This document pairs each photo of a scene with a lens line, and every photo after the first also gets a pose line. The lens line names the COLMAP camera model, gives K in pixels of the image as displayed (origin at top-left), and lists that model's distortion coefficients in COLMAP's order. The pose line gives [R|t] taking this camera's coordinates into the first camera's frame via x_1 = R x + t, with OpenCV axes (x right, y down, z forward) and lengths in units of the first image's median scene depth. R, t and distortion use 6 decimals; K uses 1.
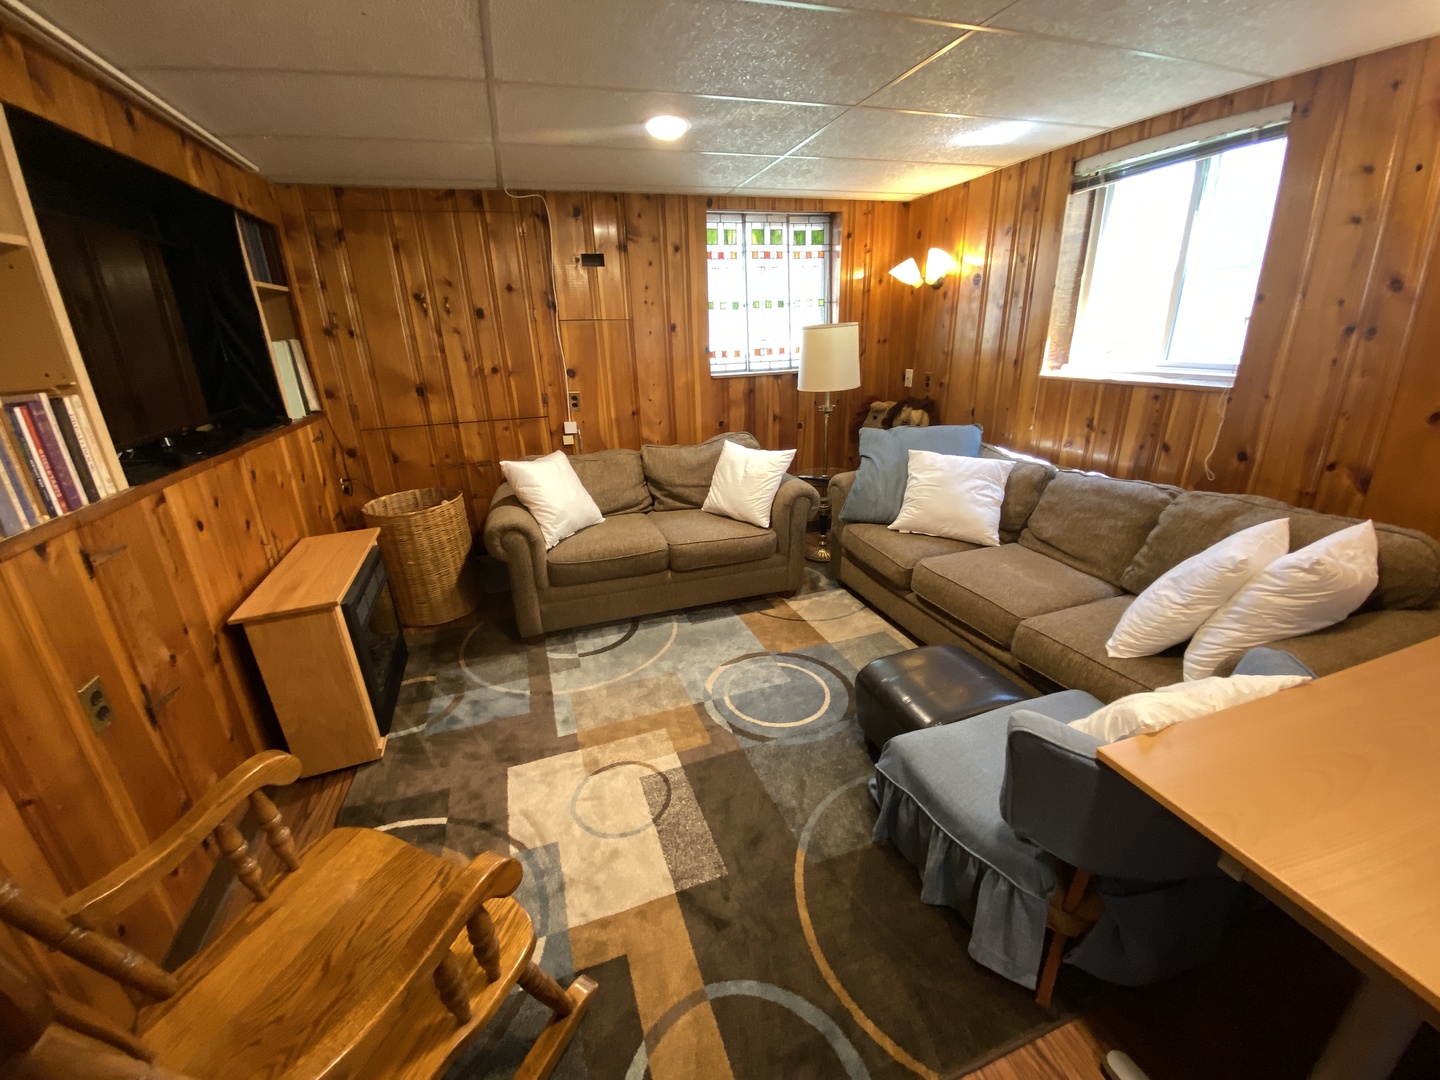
lens RADIAL K [[577.2, 0, 713.0], [0, 577.2, 537.5], [0, 0, 1]] dist [0.047281, -0.040910]
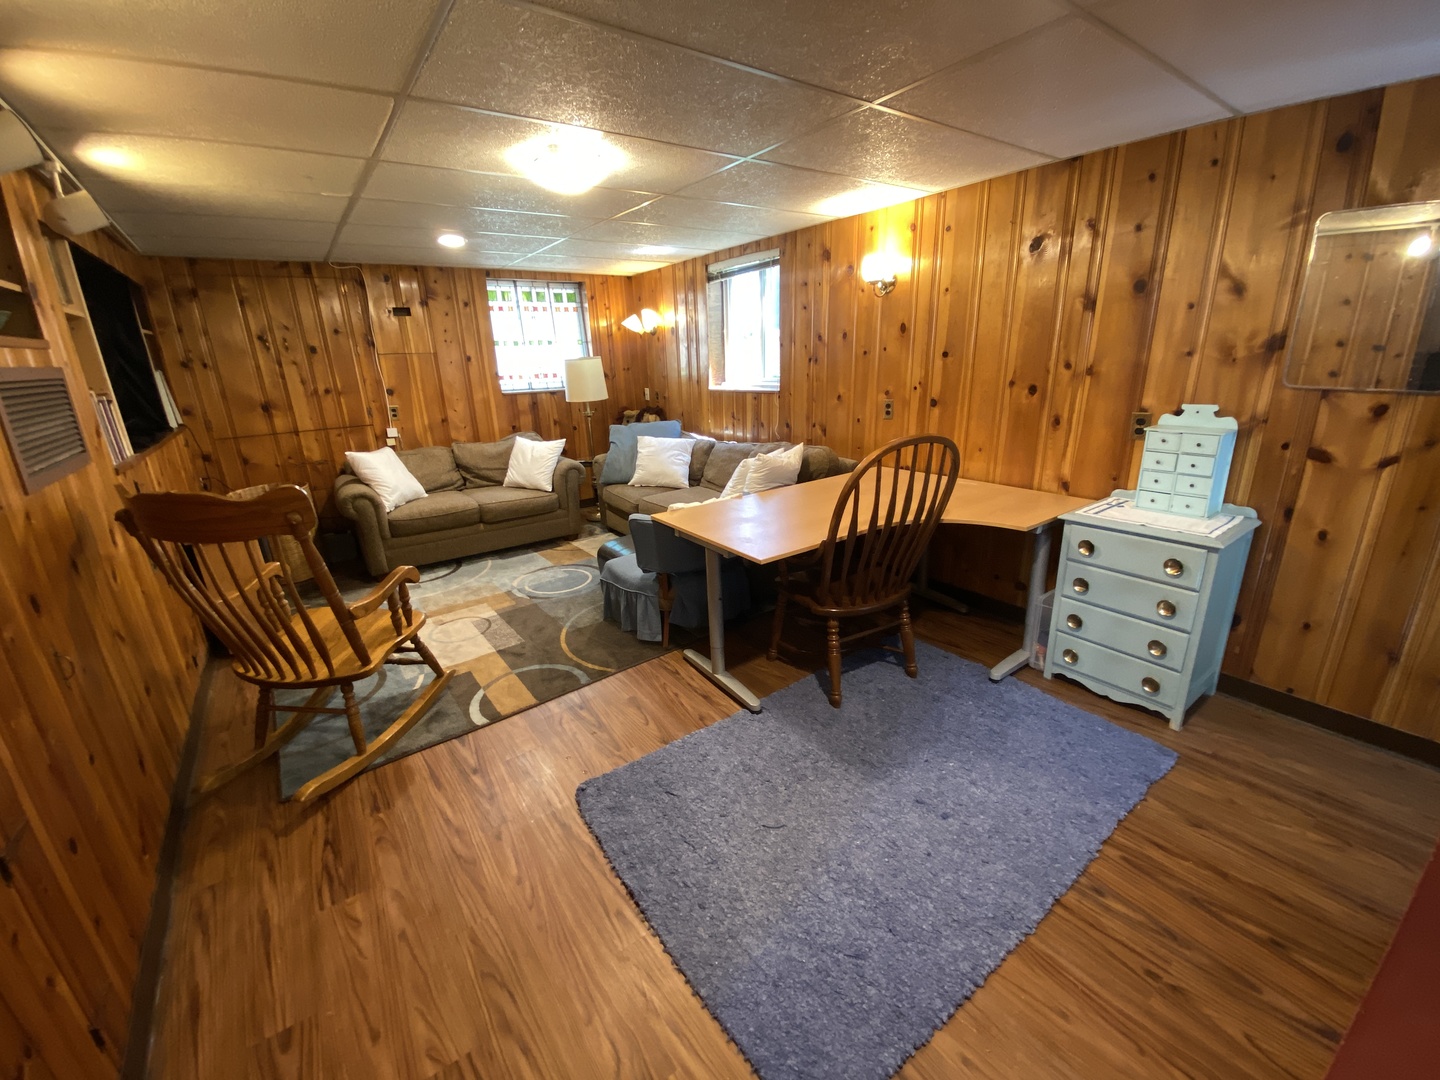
lens RADIAL K [[577.2, 0, 713.0], [0, 577.2, 537.5], [0, 0, 1]] dist [0.047281, -0.040910]
pose [[0.952173, -0.092733, 0.291148, 0.046347], [0.106079, 0.993894, -0.030359, 0.184143], [-0.286555, 0.059792, 0.956196, -0.522630]]
